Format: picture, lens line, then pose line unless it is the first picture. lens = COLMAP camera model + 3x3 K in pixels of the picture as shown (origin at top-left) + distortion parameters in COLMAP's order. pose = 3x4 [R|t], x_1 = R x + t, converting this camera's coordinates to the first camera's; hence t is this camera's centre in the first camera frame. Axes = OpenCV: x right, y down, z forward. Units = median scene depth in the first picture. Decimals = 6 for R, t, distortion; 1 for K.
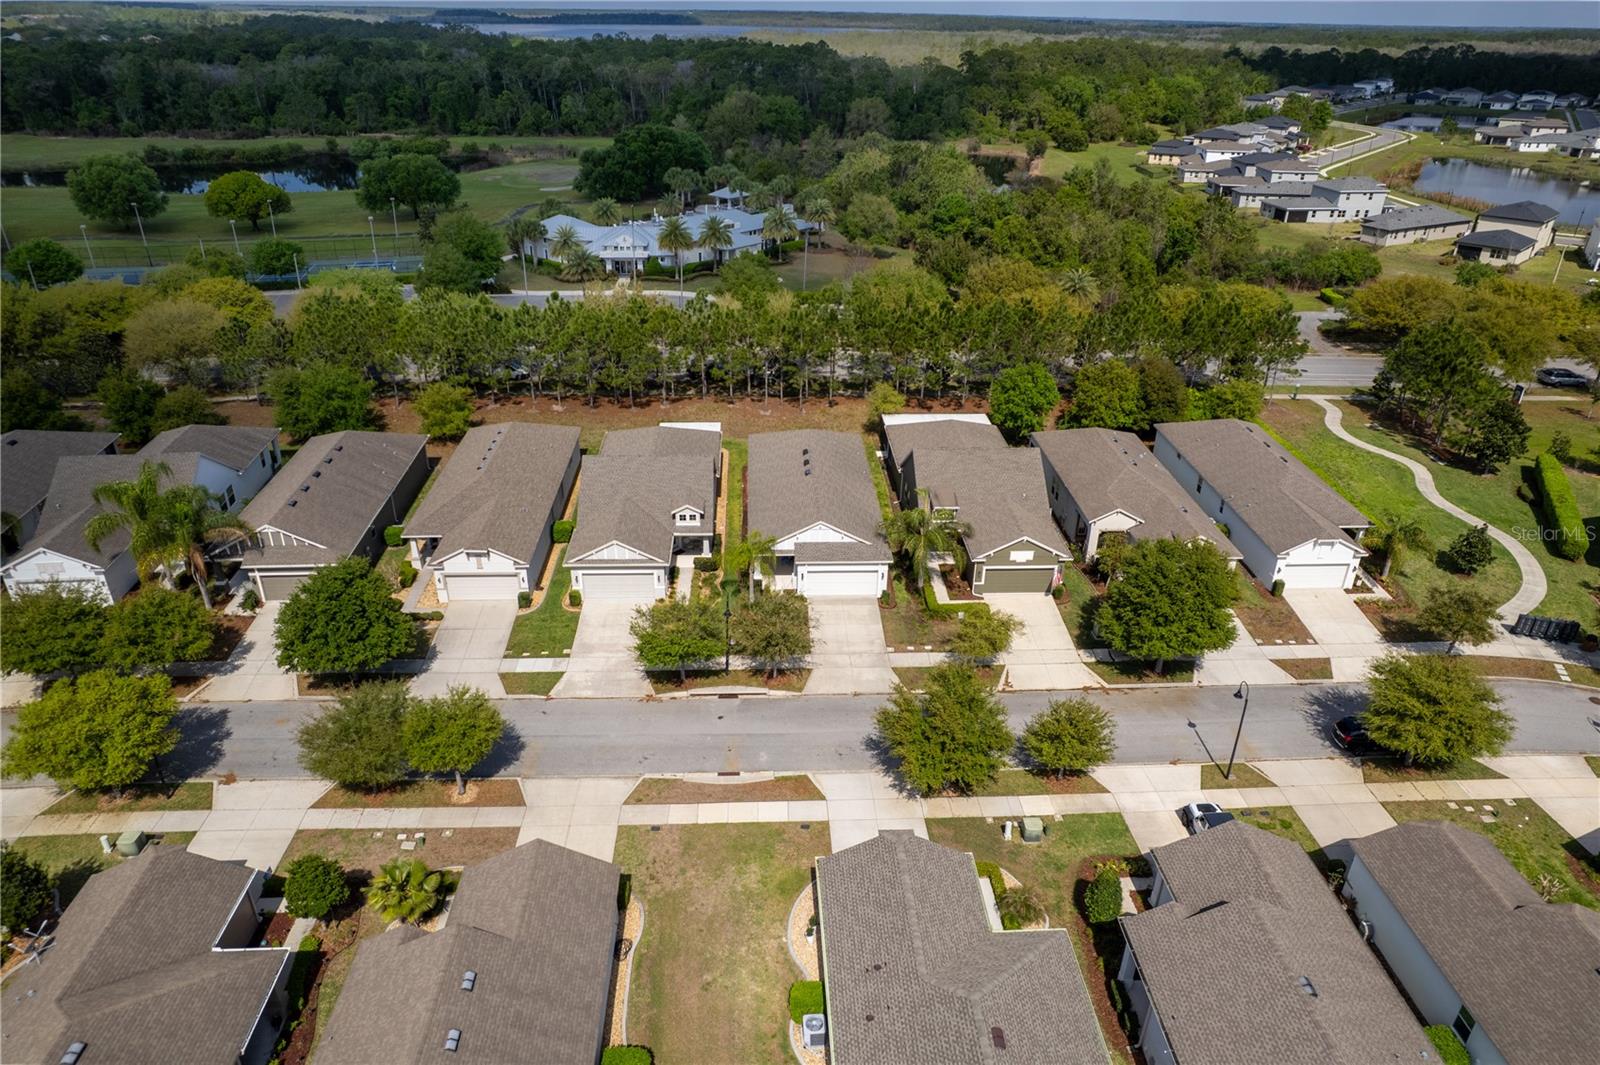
lens RADIAL K [[1035.3, 0, 808.7], [0, 1035.3, 528.8], [0, 0, 1]] dist [-0.080955, 0.072518]
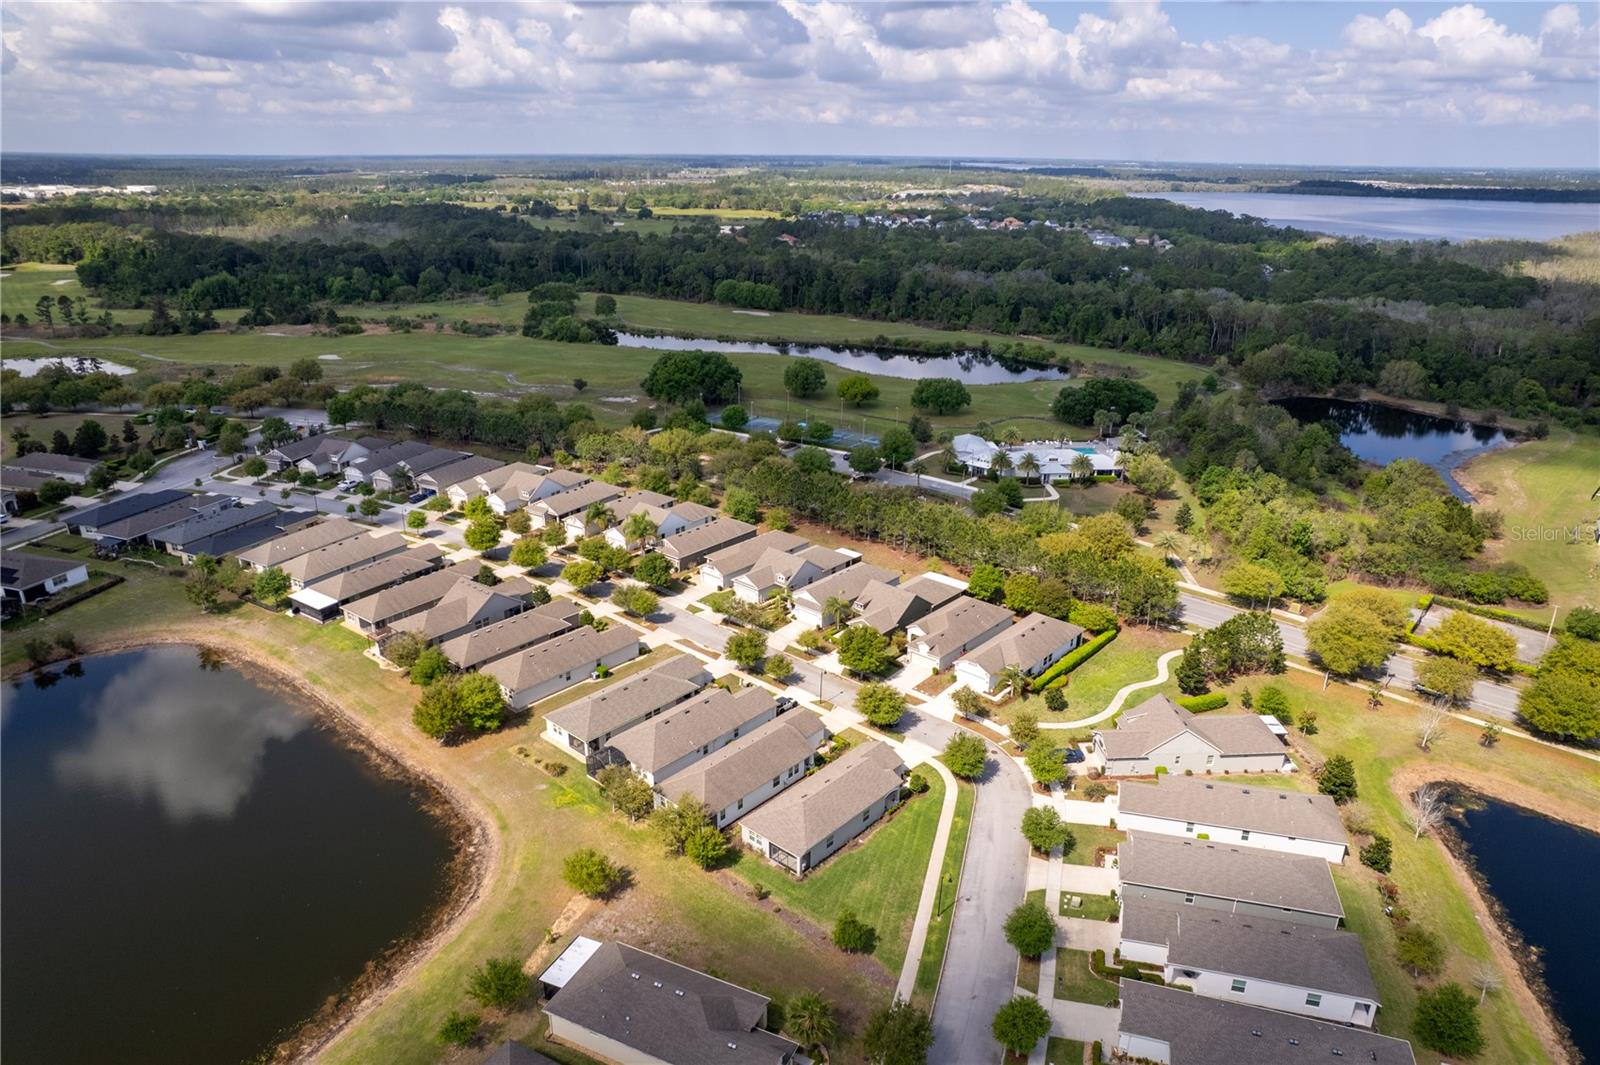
lens RADIAL K [[1035.3, 0, 808.7], [0, 1035.3, 528.8], [0, 0, 1]] dist [-0.080955, 0.072518]
pose [[0.720080, 0.237725, -0.651899, 0.776009], [-0.310465, 0.950578, 0.003706, -0.081497], [0.620561, 0.199723, 0.758297, -0.477827]]
